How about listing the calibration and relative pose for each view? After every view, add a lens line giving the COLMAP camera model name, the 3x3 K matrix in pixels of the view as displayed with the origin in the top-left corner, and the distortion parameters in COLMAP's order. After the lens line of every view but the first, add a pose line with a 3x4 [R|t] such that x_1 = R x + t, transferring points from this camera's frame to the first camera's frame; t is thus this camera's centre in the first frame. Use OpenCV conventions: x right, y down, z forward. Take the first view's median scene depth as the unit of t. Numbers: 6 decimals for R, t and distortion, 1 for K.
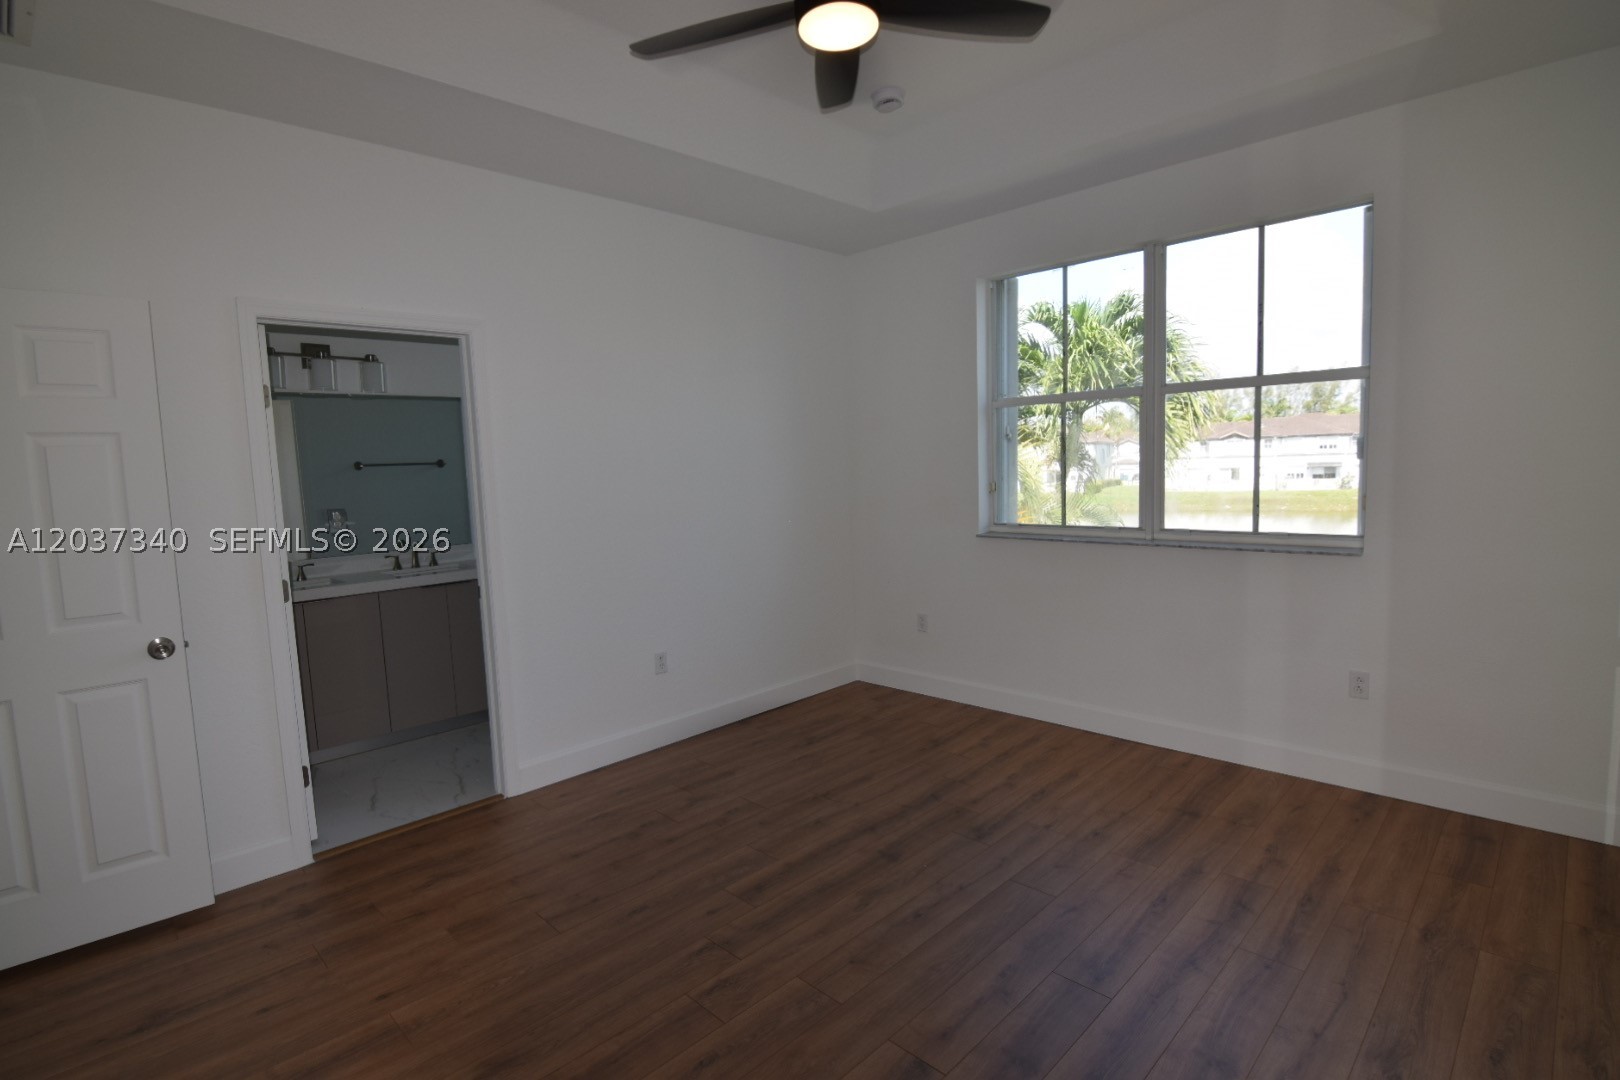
lens RADIAL K [[784.7, 0, 815.2], [0, 784.7, 540.1], [0, 0, 1]] dist [-0.016951, -0.001479]
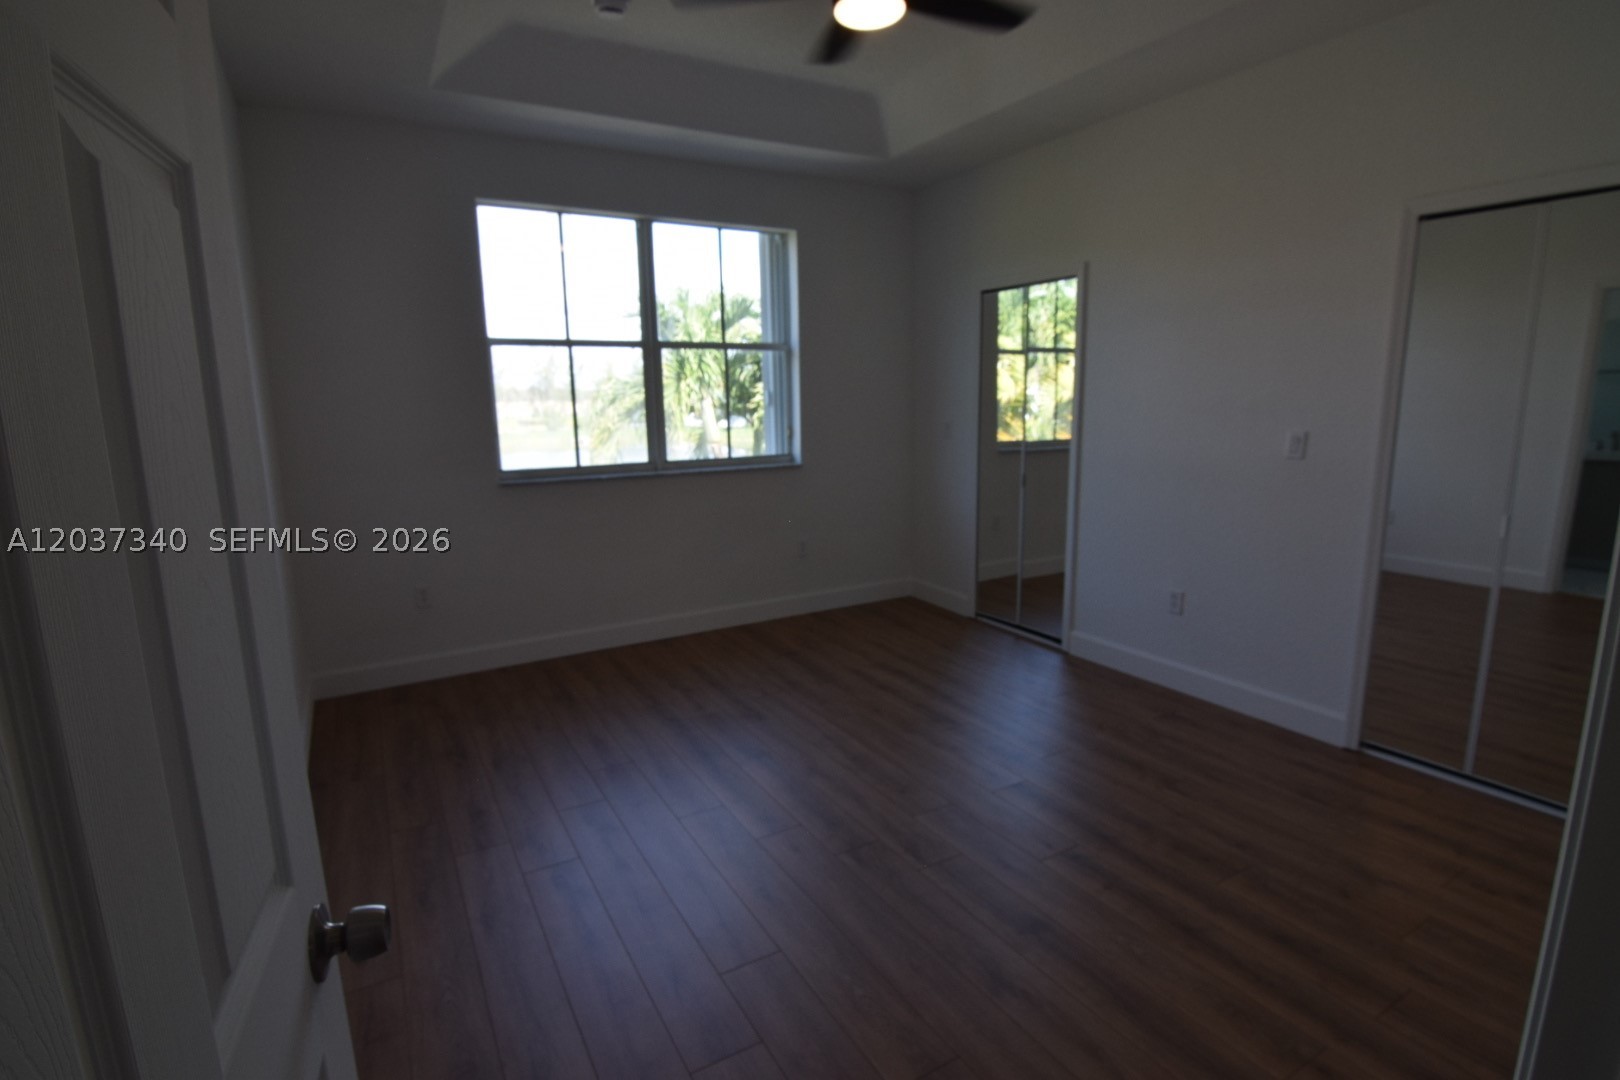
lens RADIAL K [[777.5, 0, 808.4], [0, 777.5, 540.7], [0, 0, 1]] dist [-0.015209, -0.006349]
pose [[0.275113, -0.144546, 0.950484, -0.907433], [0.102278, 0.987423, 0.120560, -0.021496], [-0.955956, 0.064046, 0.286437, 0.613418]]
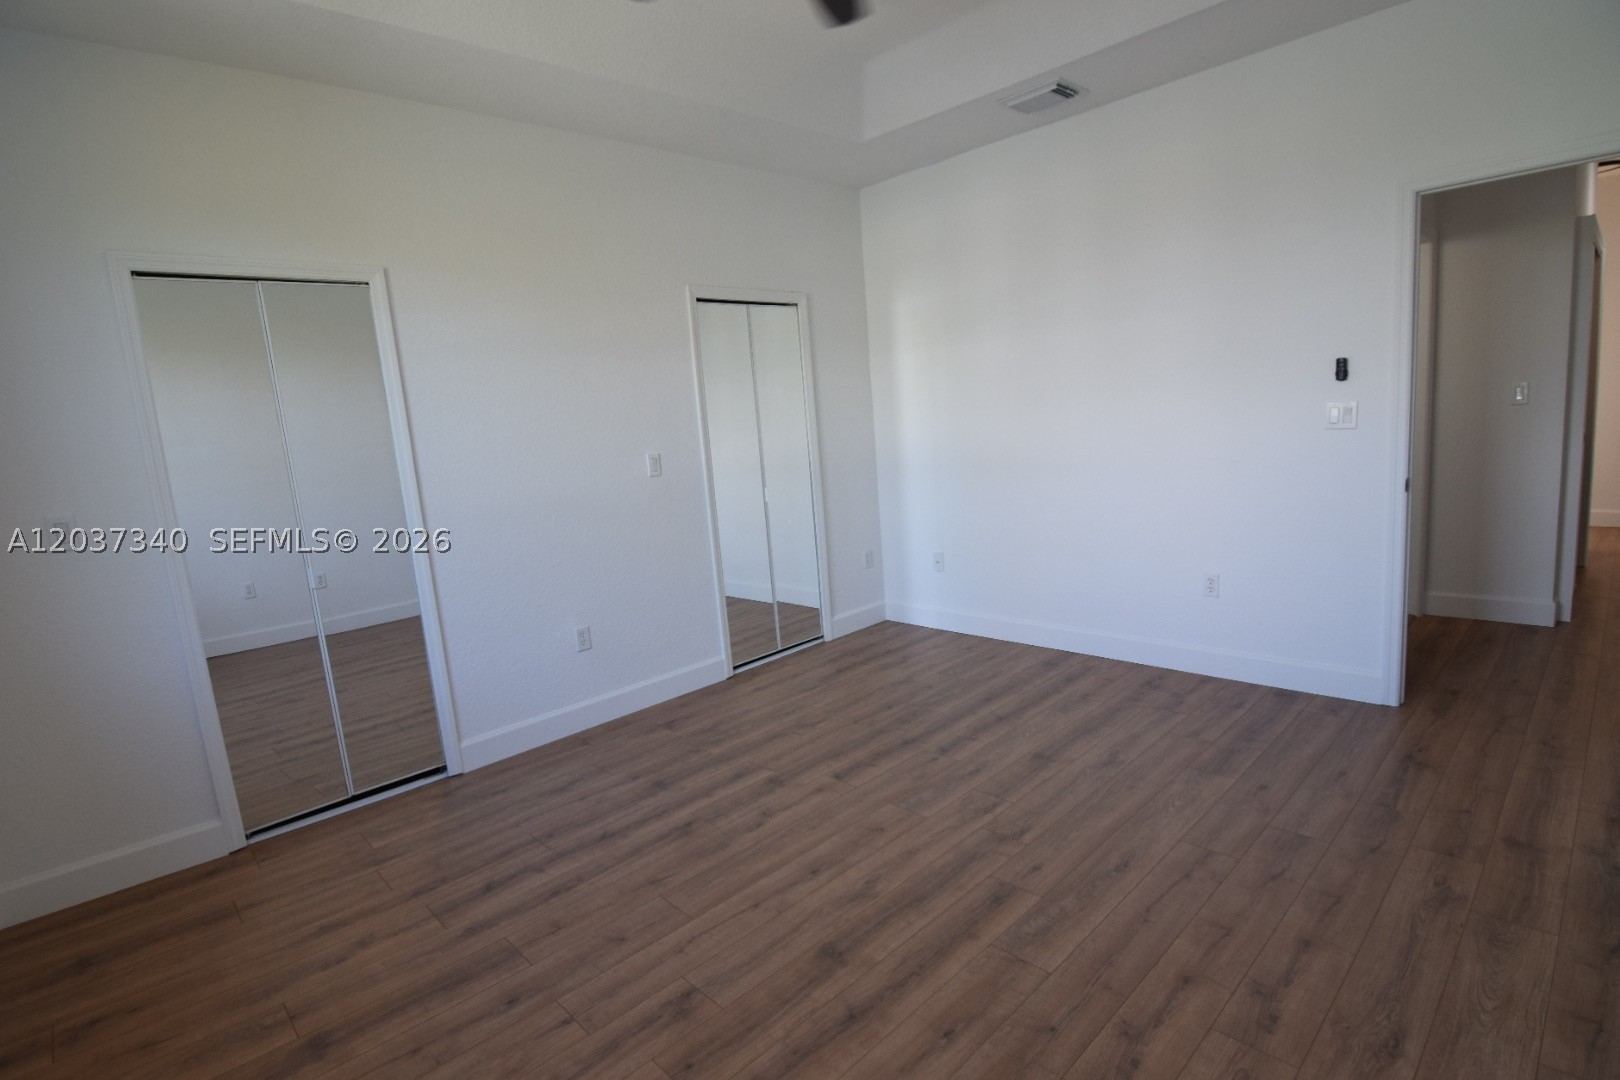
lens RADIAL K [[796.0, 0, 810.0], [0, 796.0, 540.0], [0, 0, 1]] dist [0.000196, -0.014322]
pose [[-0.993048, 0.107092, 0.048851, 0.040290], [0.115900, 0.962076, 0.246935, -0.139464], [-0.020554, 0.250881, -0.967800, 1.637540]]
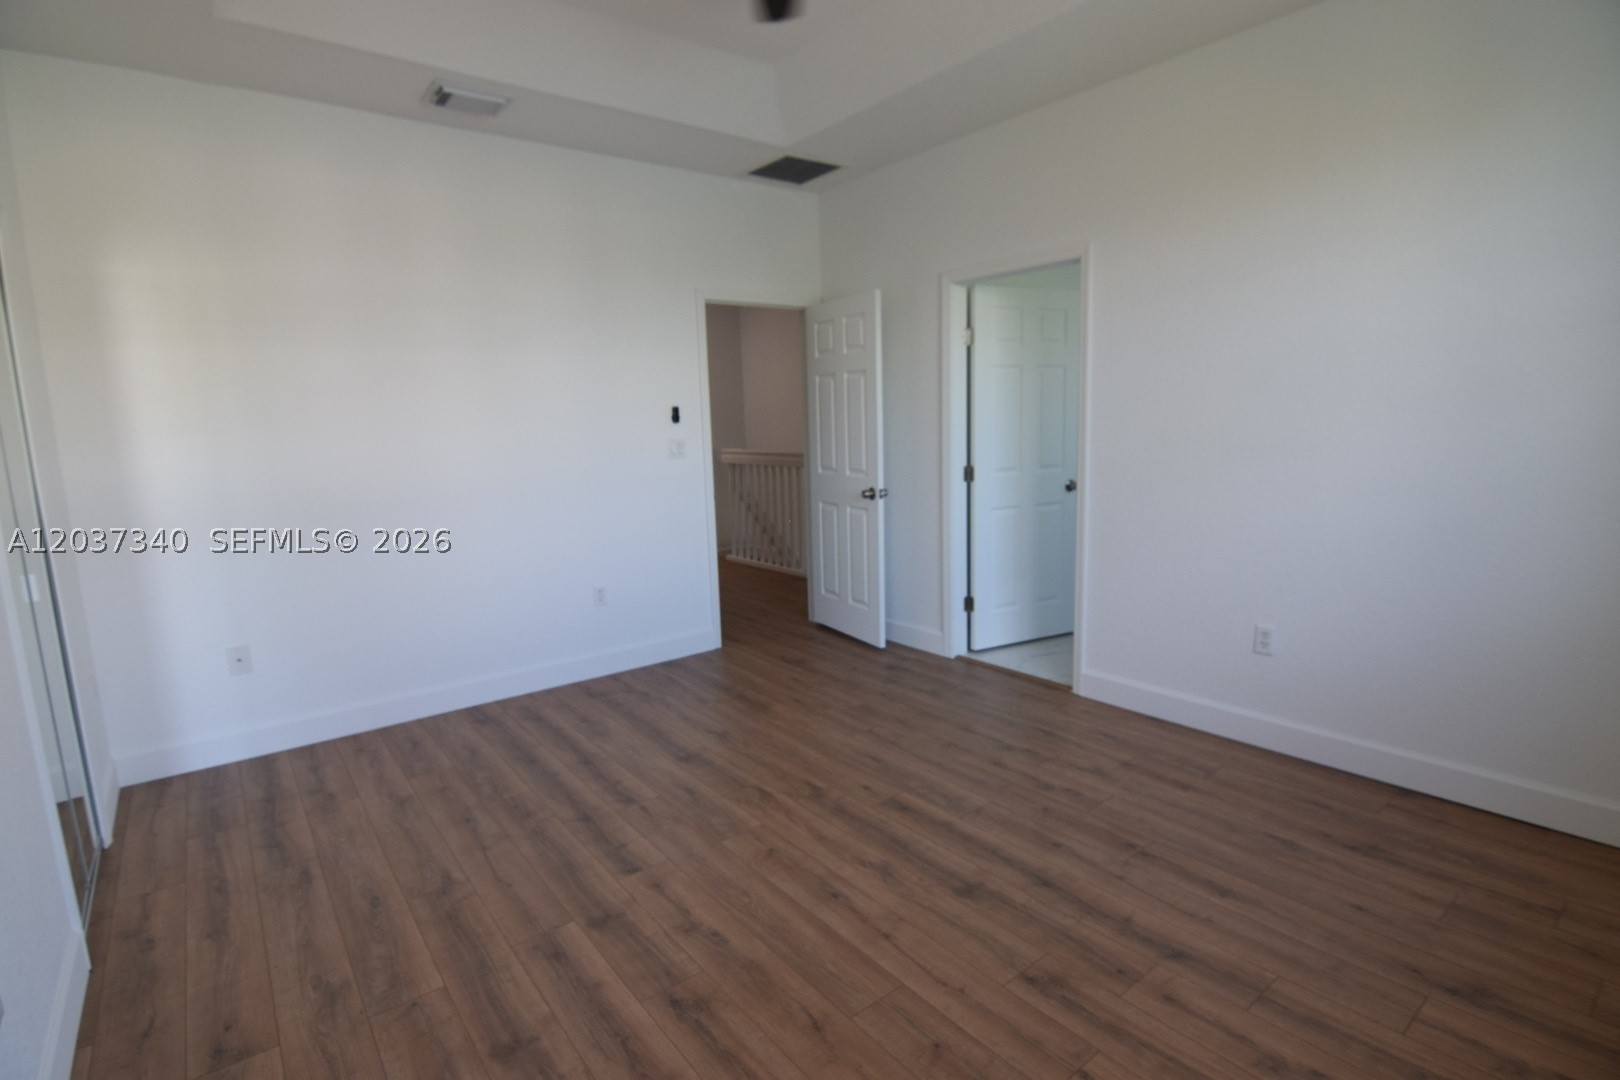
lens RADIAL K [[784.7, 0, 815.2], [0, 784.7, 540.1], [0, 0, 1]] dist [-0.016951, -0.001479]
pose [[-0.122738, 0.191236, -0.973840, 0.831018], [-0.063481, 0.977737, 0.200002, -0.090603], [0.990407, 0.086368, -0.107865, 0.920655]]
